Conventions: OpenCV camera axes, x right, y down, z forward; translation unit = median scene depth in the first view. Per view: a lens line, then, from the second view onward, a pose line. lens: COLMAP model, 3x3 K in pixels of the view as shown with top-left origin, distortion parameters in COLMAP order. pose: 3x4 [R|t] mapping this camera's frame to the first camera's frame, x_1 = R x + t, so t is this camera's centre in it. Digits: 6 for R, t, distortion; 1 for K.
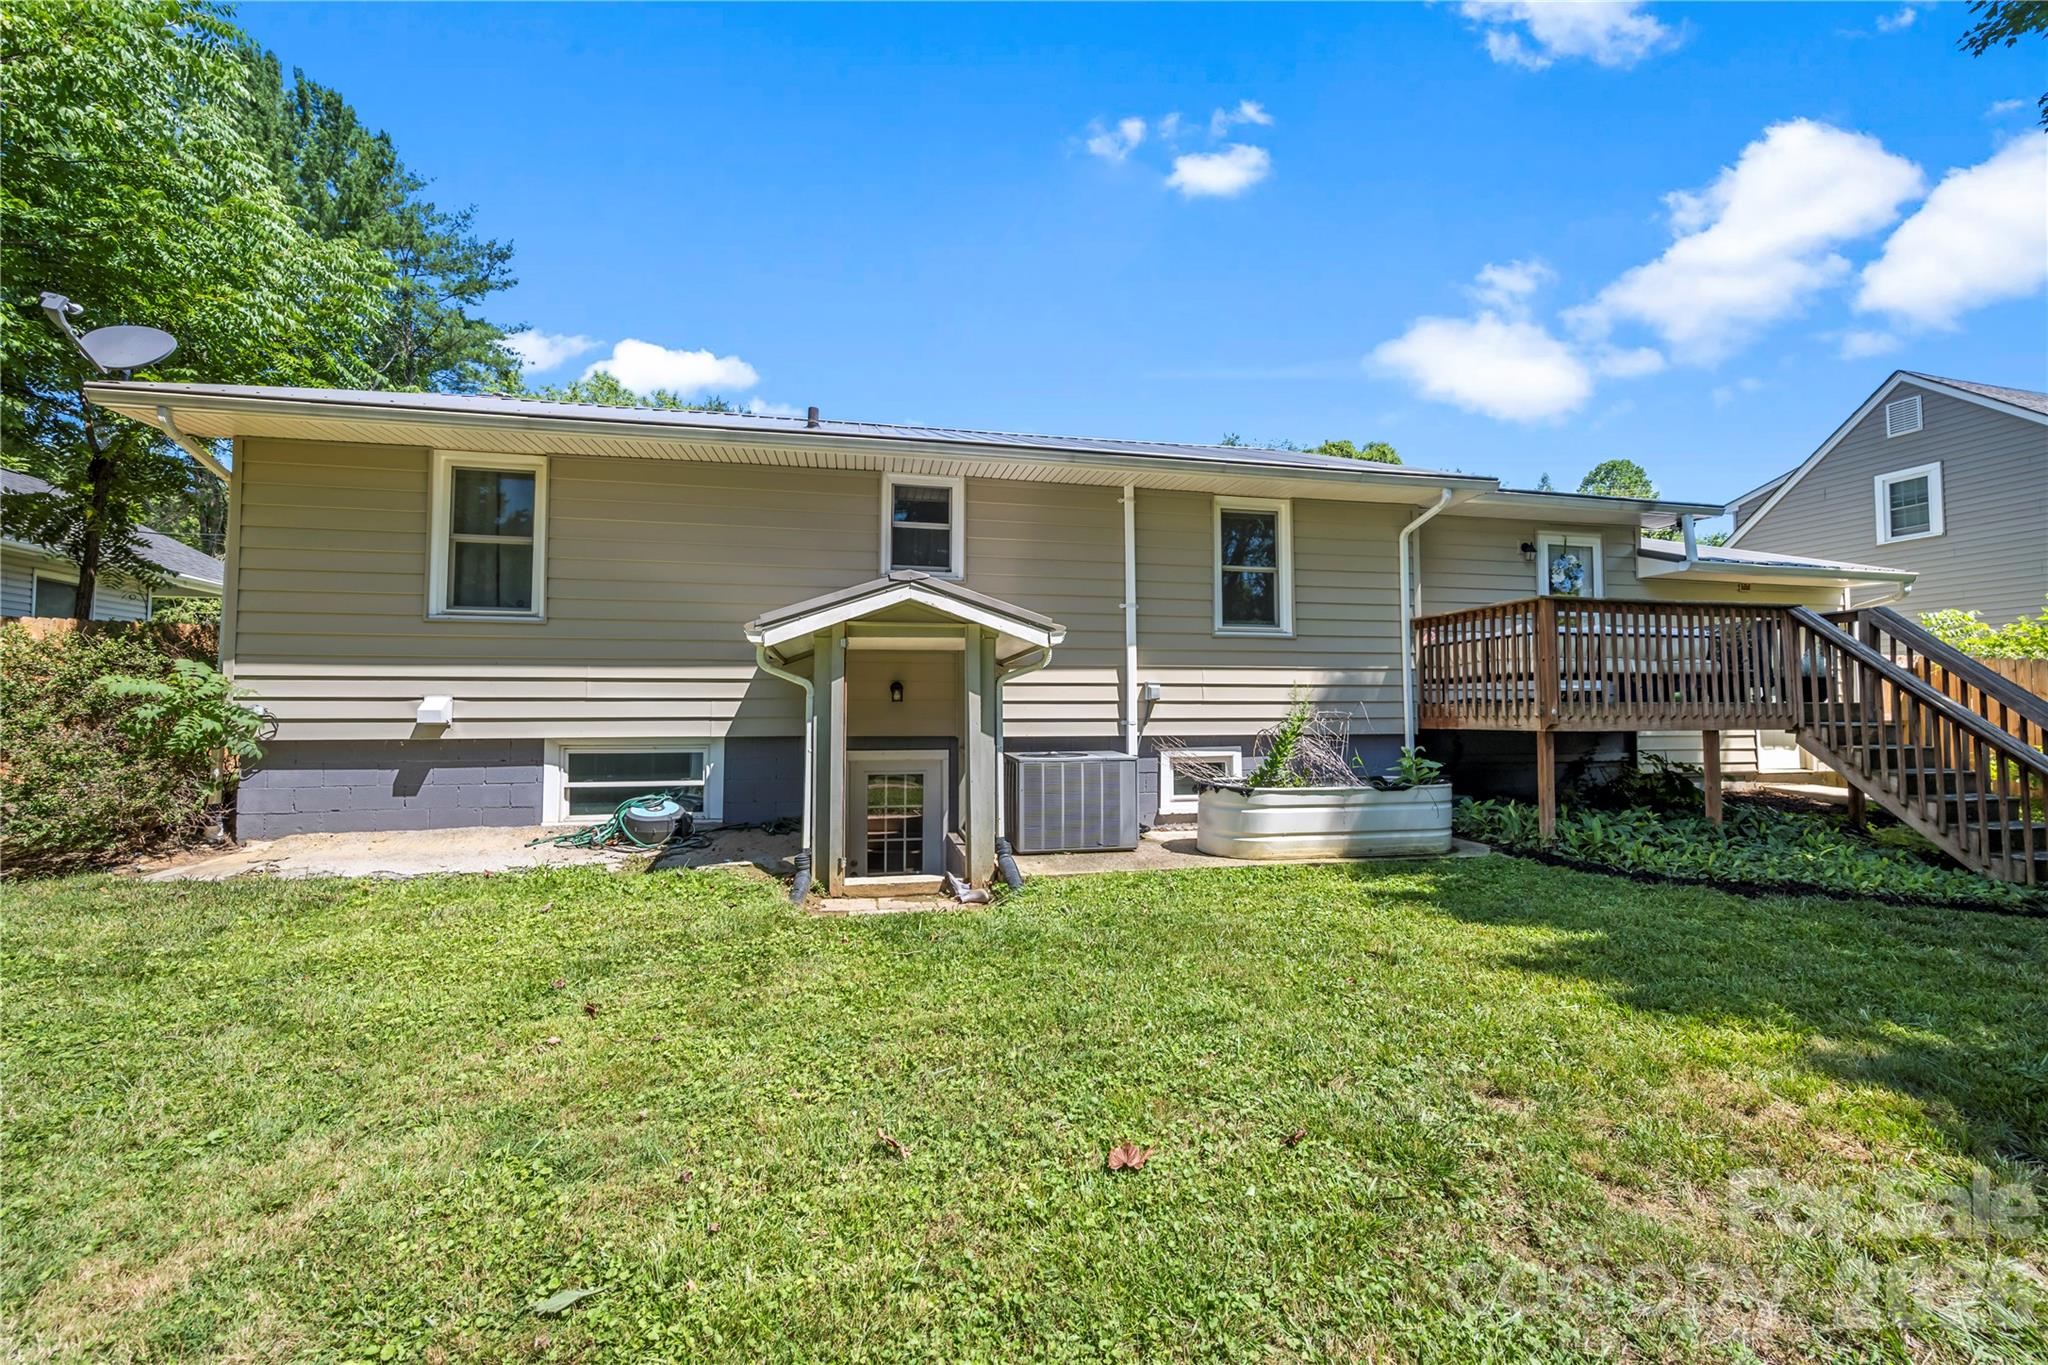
lens RADIAL K [[813.2, 0, 1009.2], [0, 813.2, 674.1], [0, 0, 1]] dist [0.000144, -0.000539]
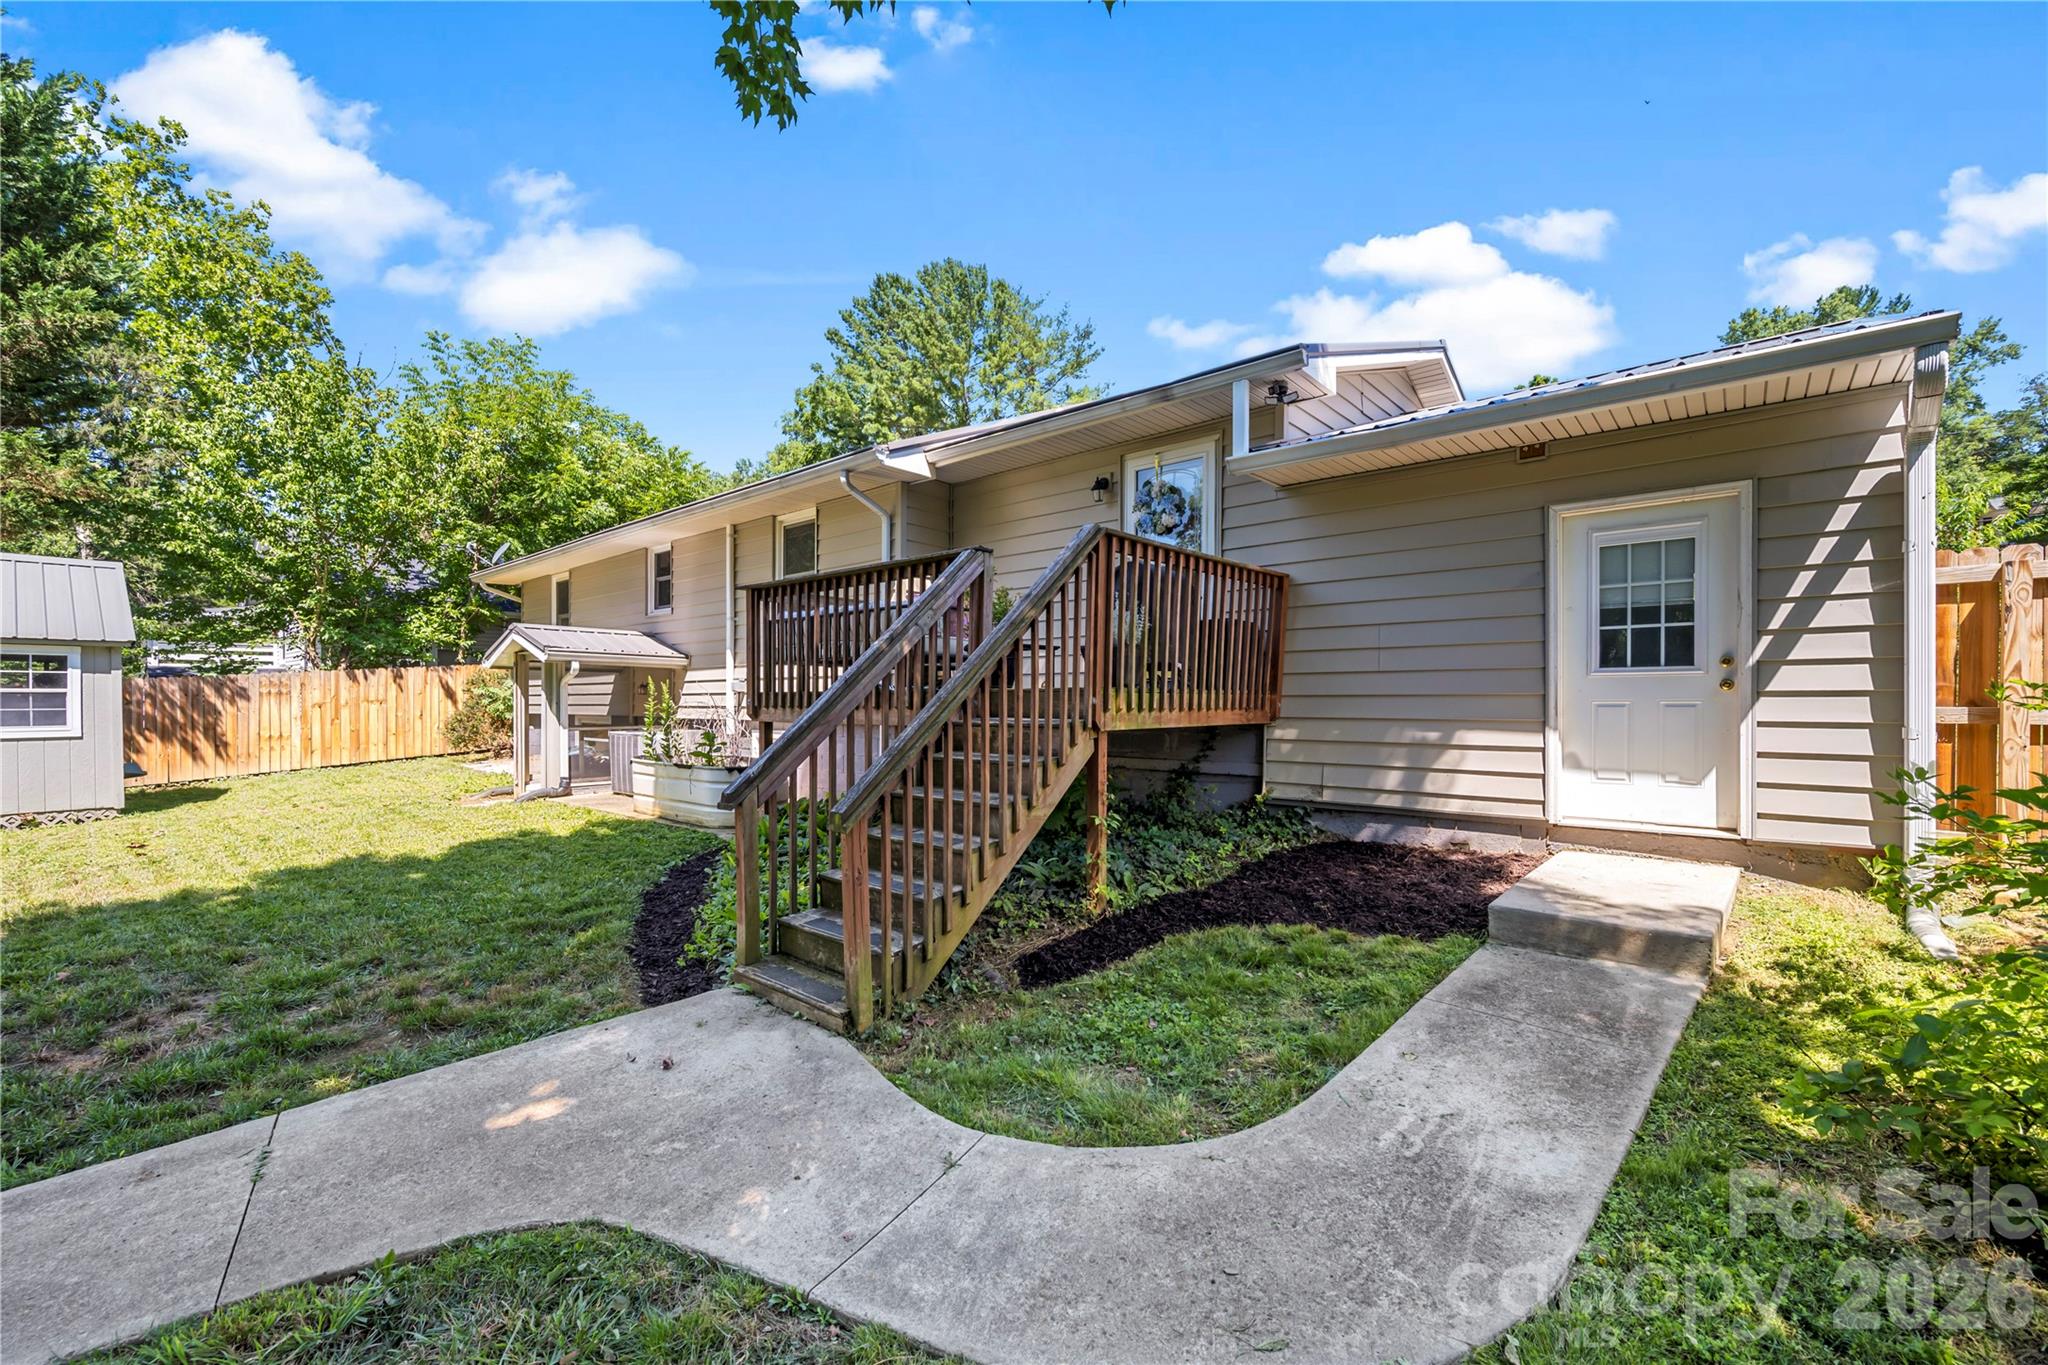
lens RADIAL K [[813.2, 0, 1025.5], [0, 813.2, 714.5], [0, 0, 1]] dist [0.000144, -0.000539]
pose [[0.613340, 0.013867, -0.789697, 1.490353], [0.040503, 0.997978, 0.048982, 0.022703], [0.788780, -0.062027, 0.611538, 0.583700]]
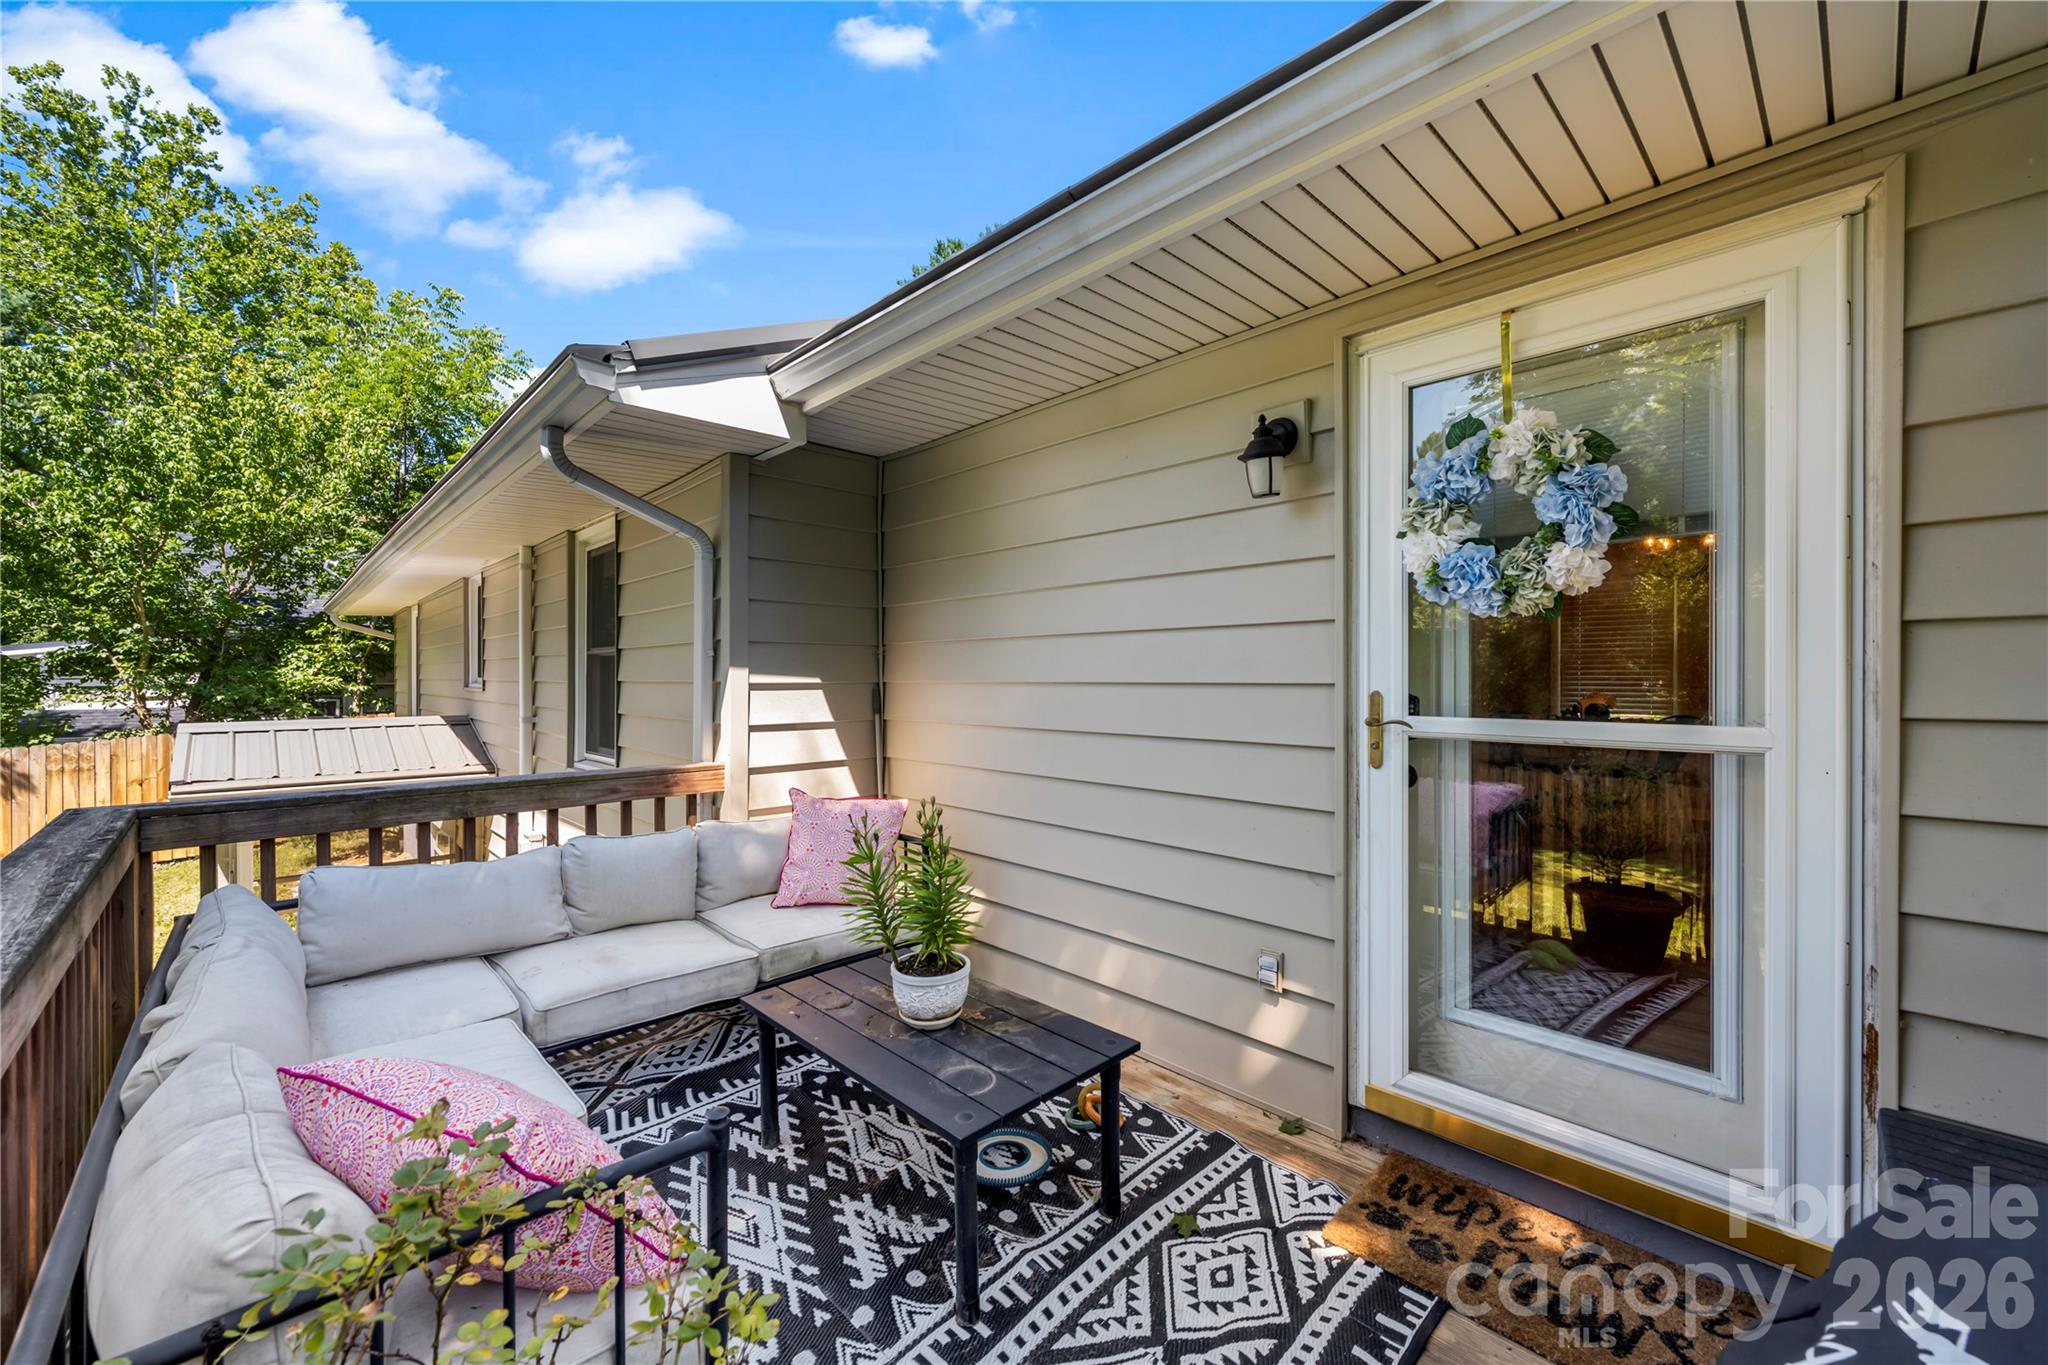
lens RADIAL K [[813.2, 0, 1024.9], [0, 813.2, 681.0], [0, 0, 1]] dist [0.000144, -0.000539]
pose [[0.534706, 0.002400, -0.845034, 0.989508], [0.050623, 0.998109, 0.034867, -0.123913], [0.843520, -0.061422, 0.533574, 1.016161]]
